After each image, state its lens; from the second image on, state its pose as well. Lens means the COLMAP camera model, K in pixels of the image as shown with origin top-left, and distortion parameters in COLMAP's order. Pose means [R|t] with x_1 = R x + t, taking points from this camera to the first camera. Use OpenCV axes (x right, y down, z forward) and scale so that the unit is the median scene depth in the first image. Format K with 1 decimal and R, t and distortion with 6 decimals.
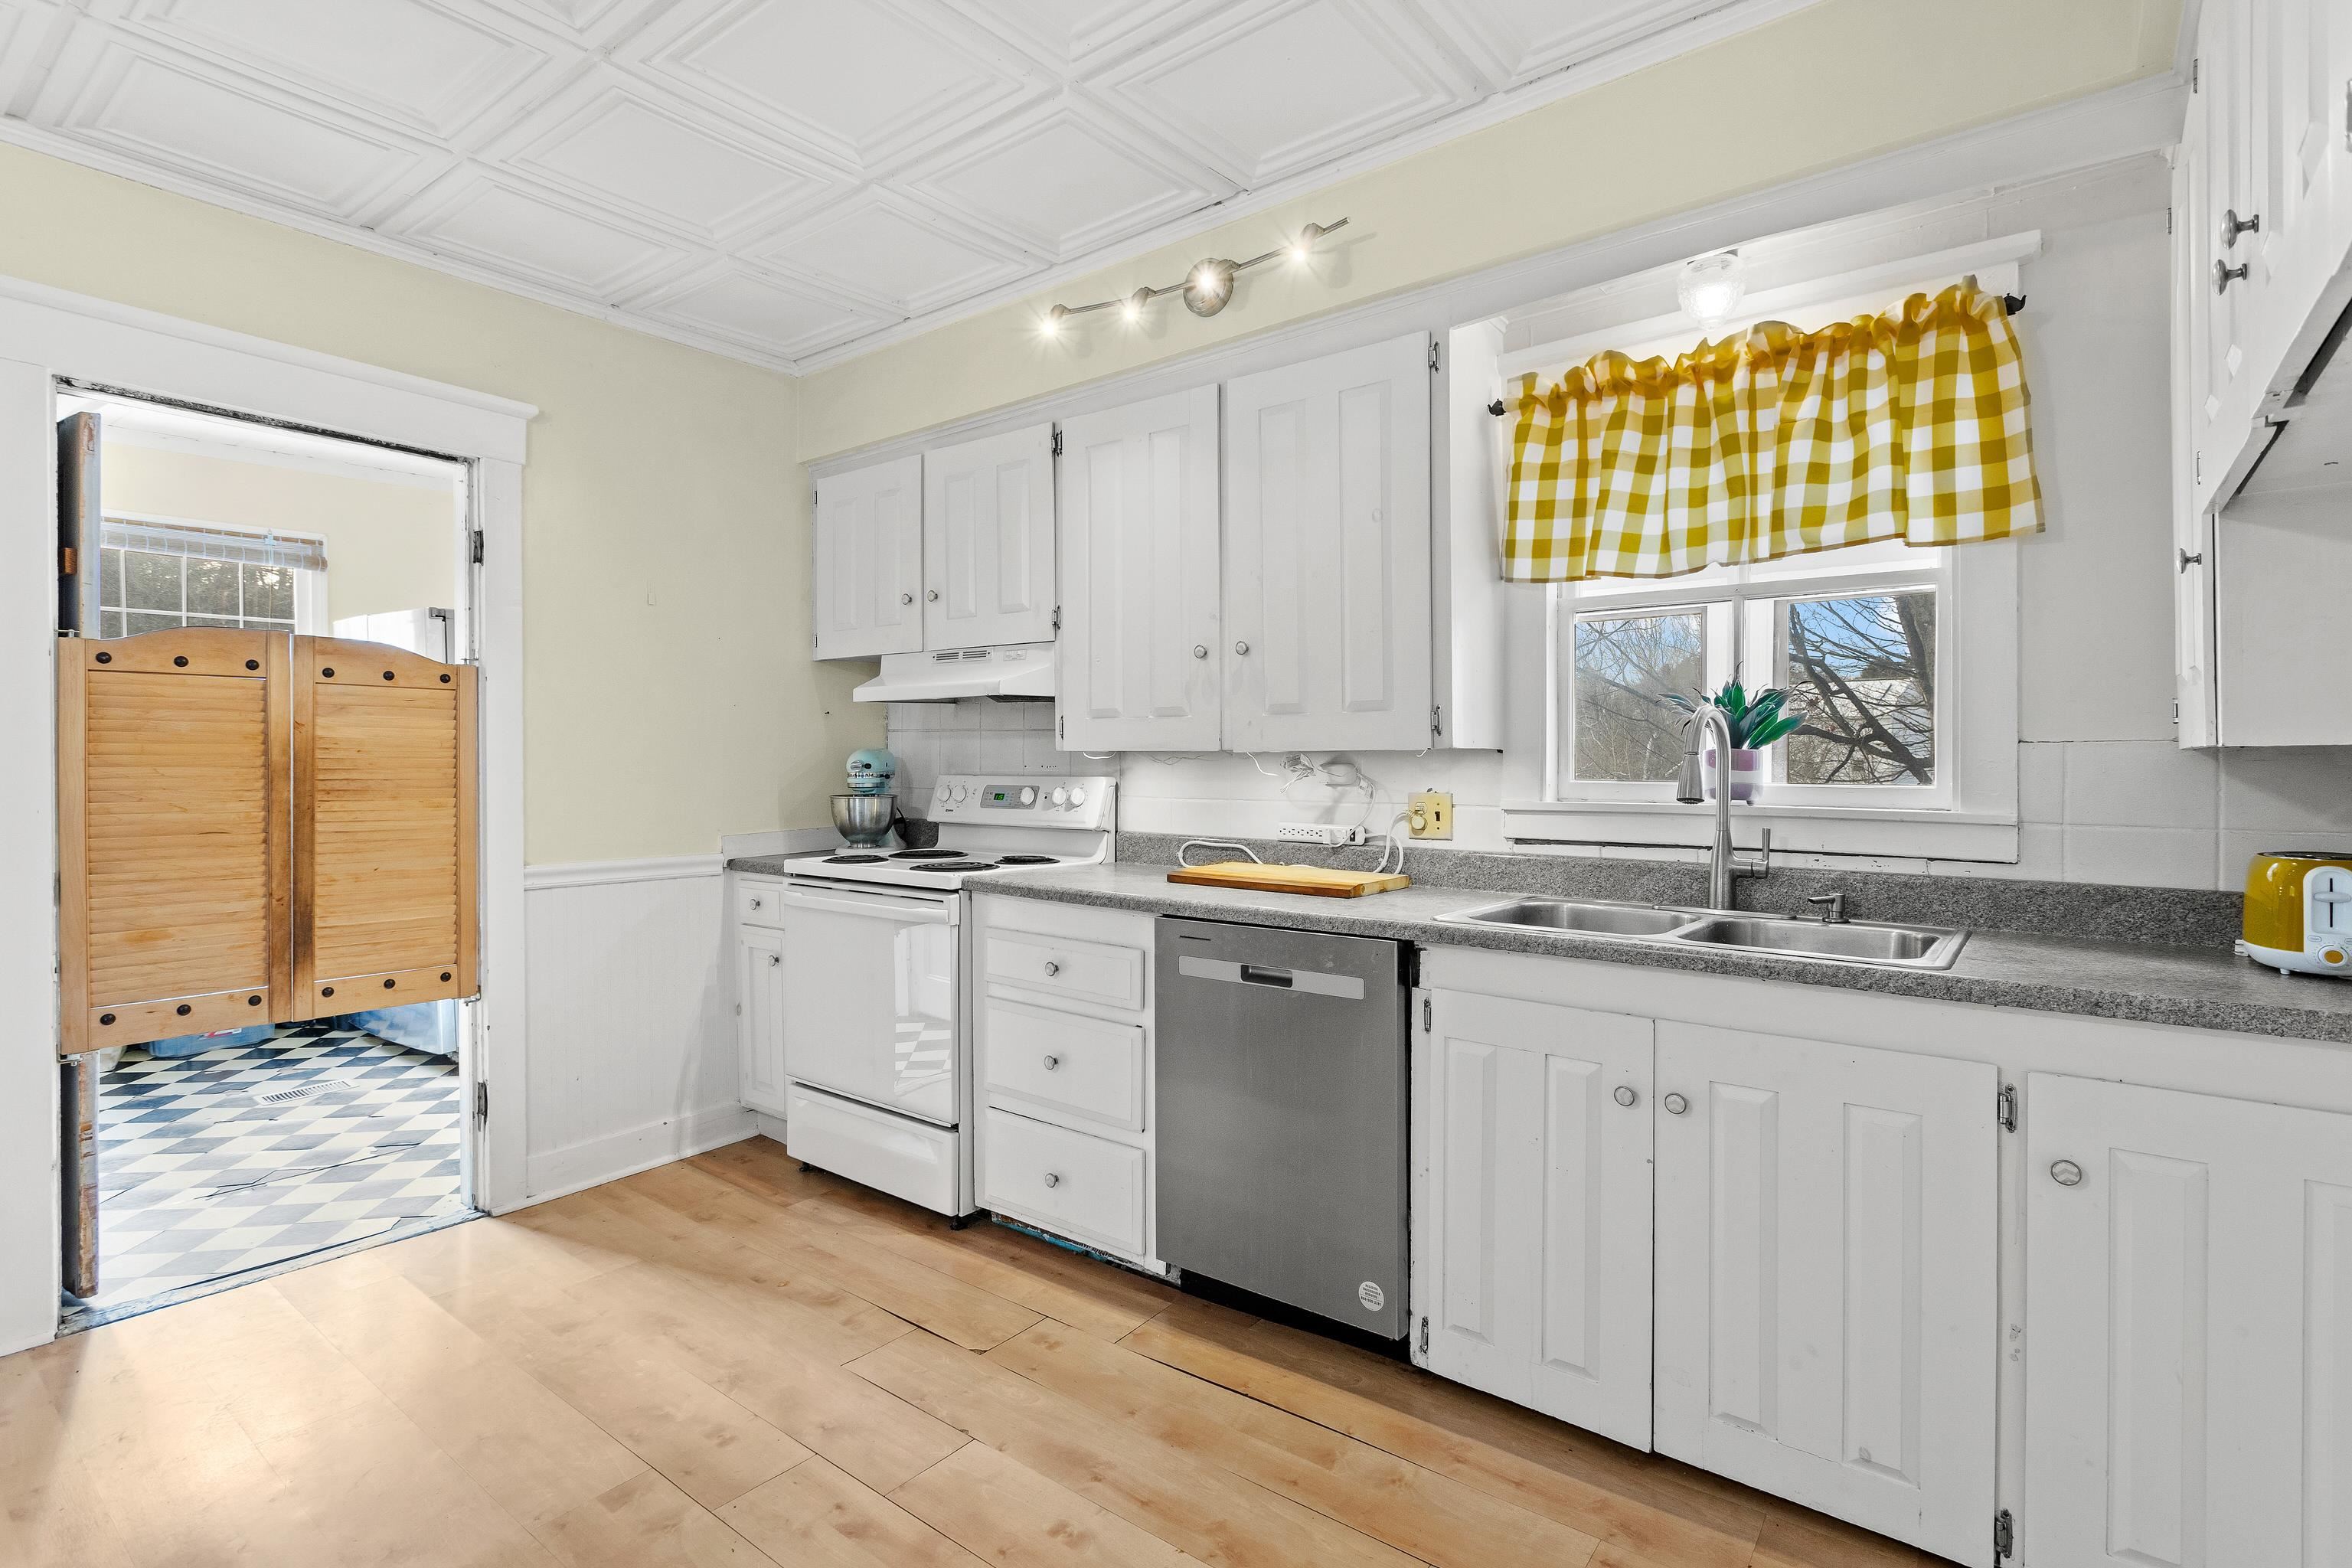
lens RADIAL K [[1112.4, 0, 1190.5], [0, 1112.4, 772.1], [0, 0, 1]] dist [-0.006294, 0.003827]
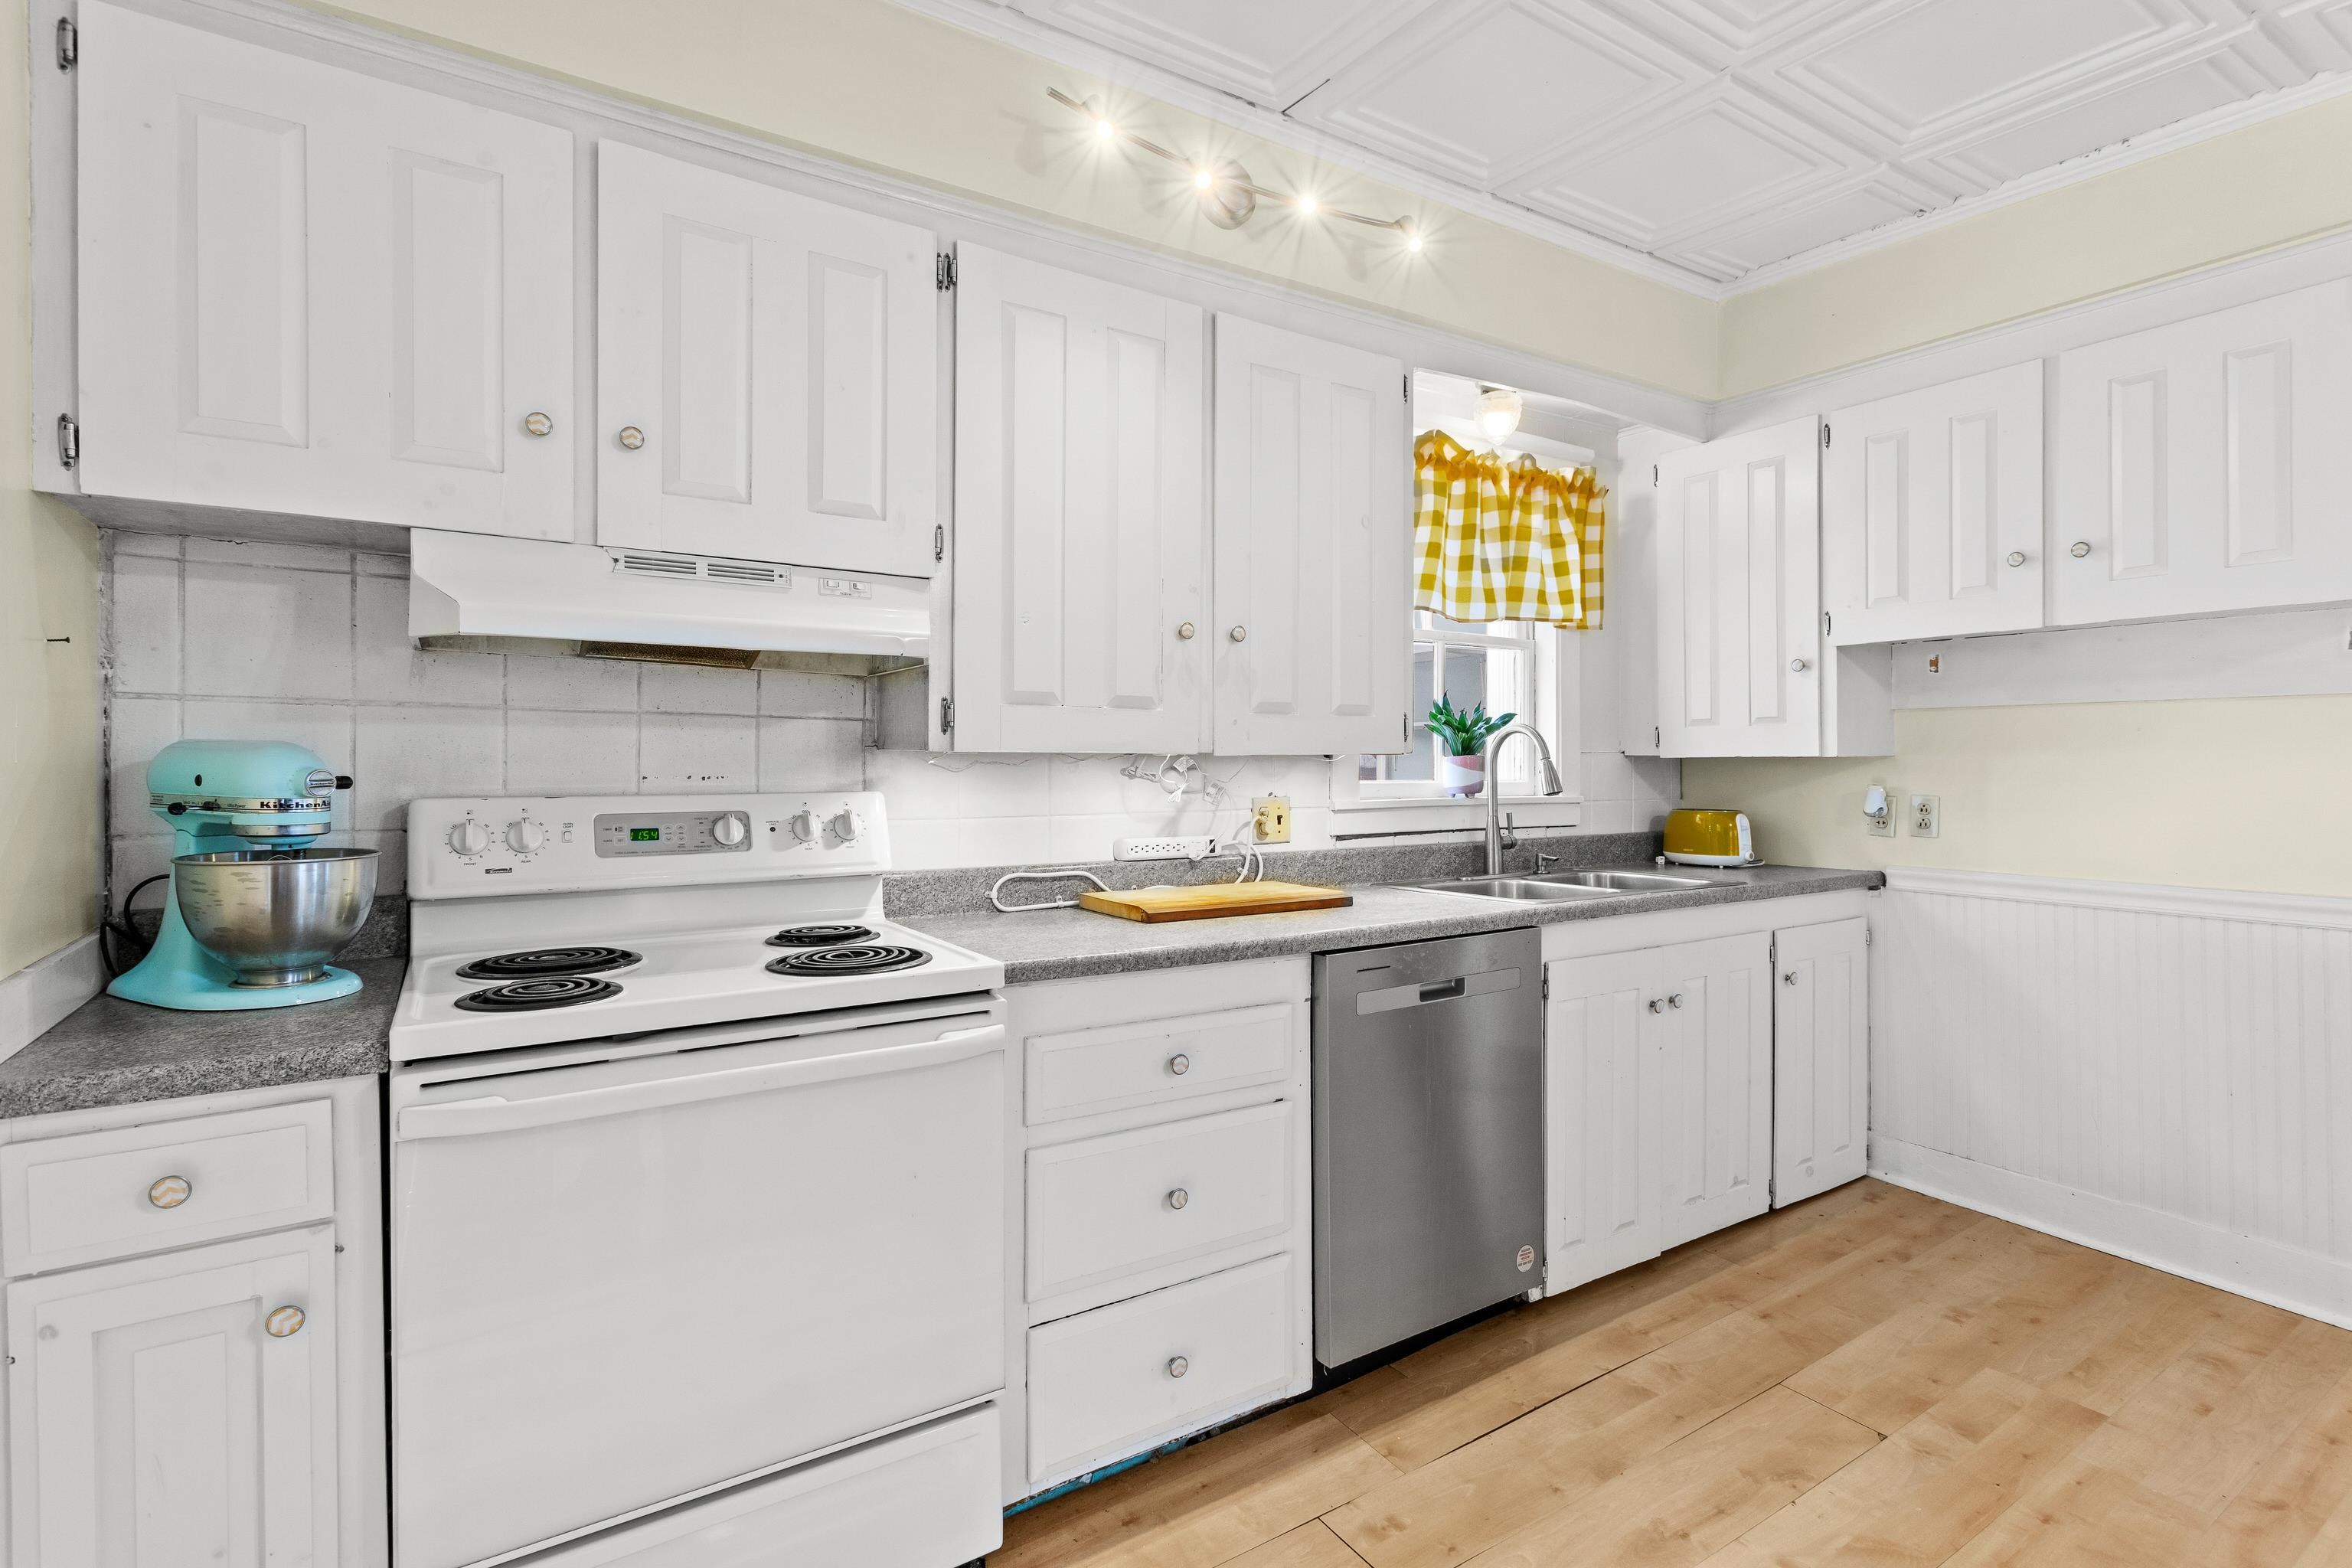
lens RADIAL K [[1112.4, 0, 1186.8], [0, 1112.4, 769.4], [0, 0, 1]] dist [-0.006294, 0.003827]
pose [[0.339274, -0.006905, 0.940662, -0.838064], [0.012284, 0.999920, 0.002910, -0.011268], [-0.940607, 0.010568, 0.339332, 0.813658]]
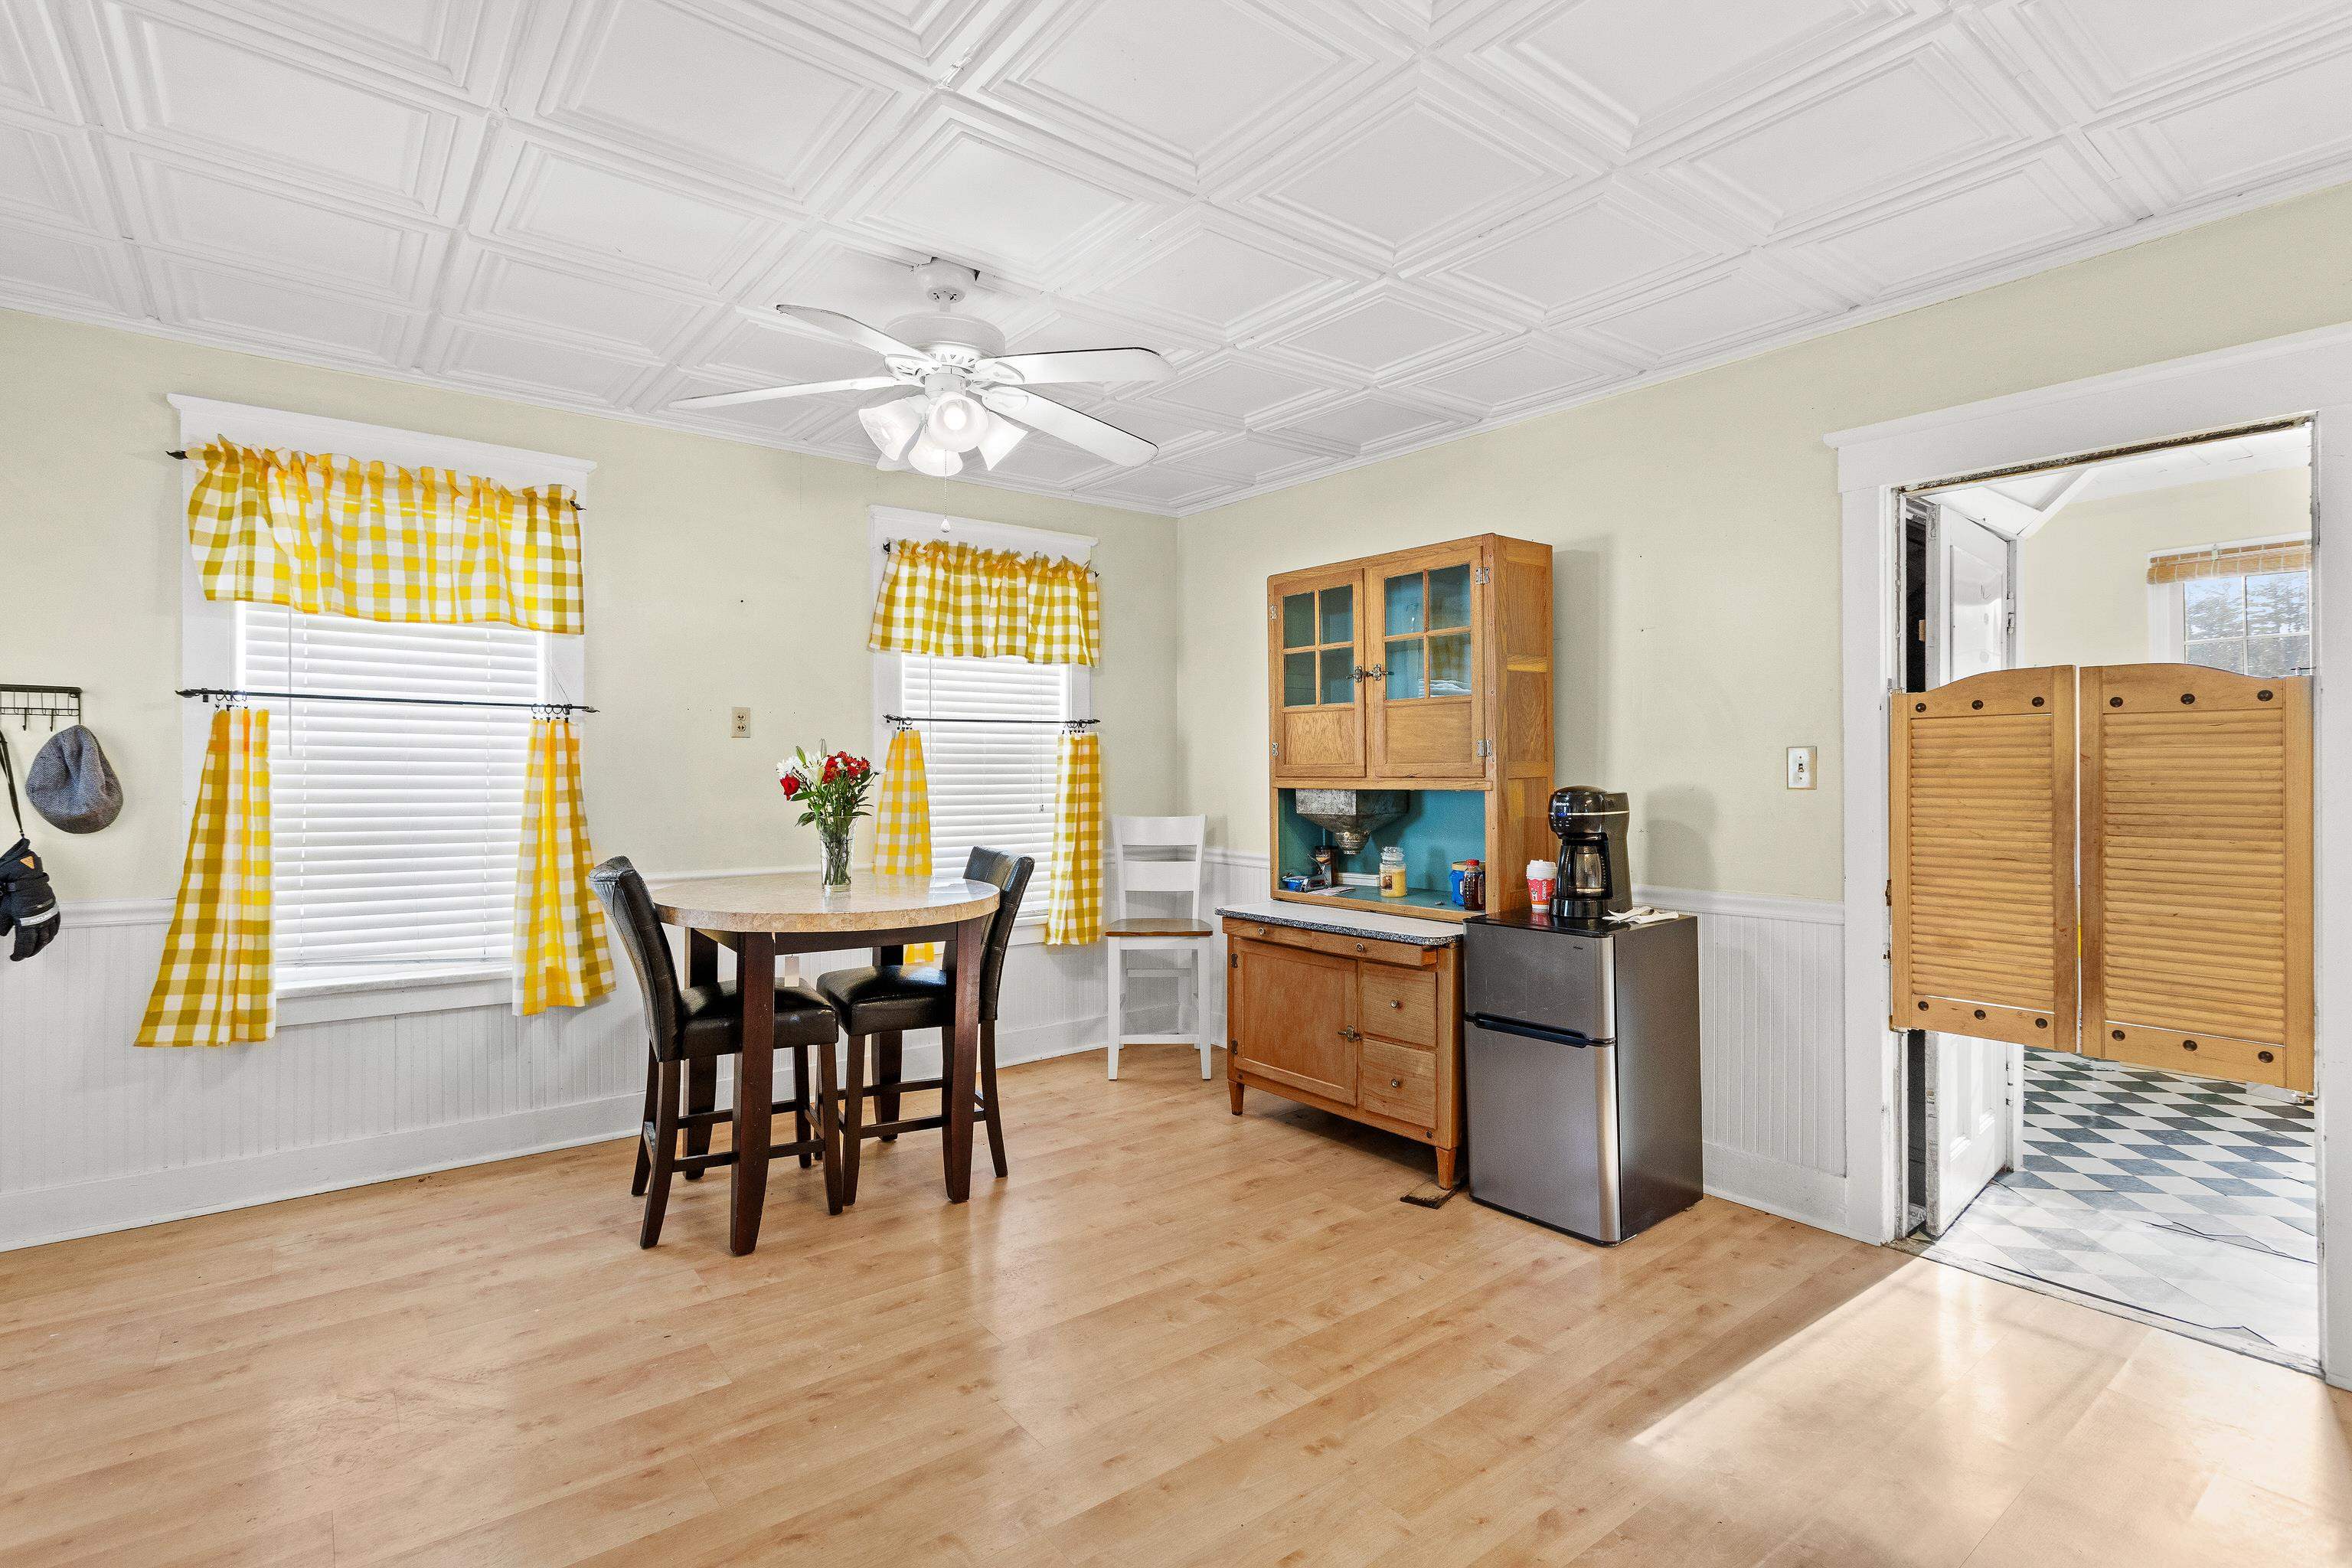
lens RADIAL K [[1112.4, 0, 1182.5], [0, 1112.4, 783.3], [0, 0, 1]] dist [-0.006294, 0.003827]
pose [[-0.247077, 0.000634, -0.968996, 0.385344], [-0.008662, 0.999958, 0.002862, -0.016320], [0.968957, 0.009101, -0.247061, 0.496512]]
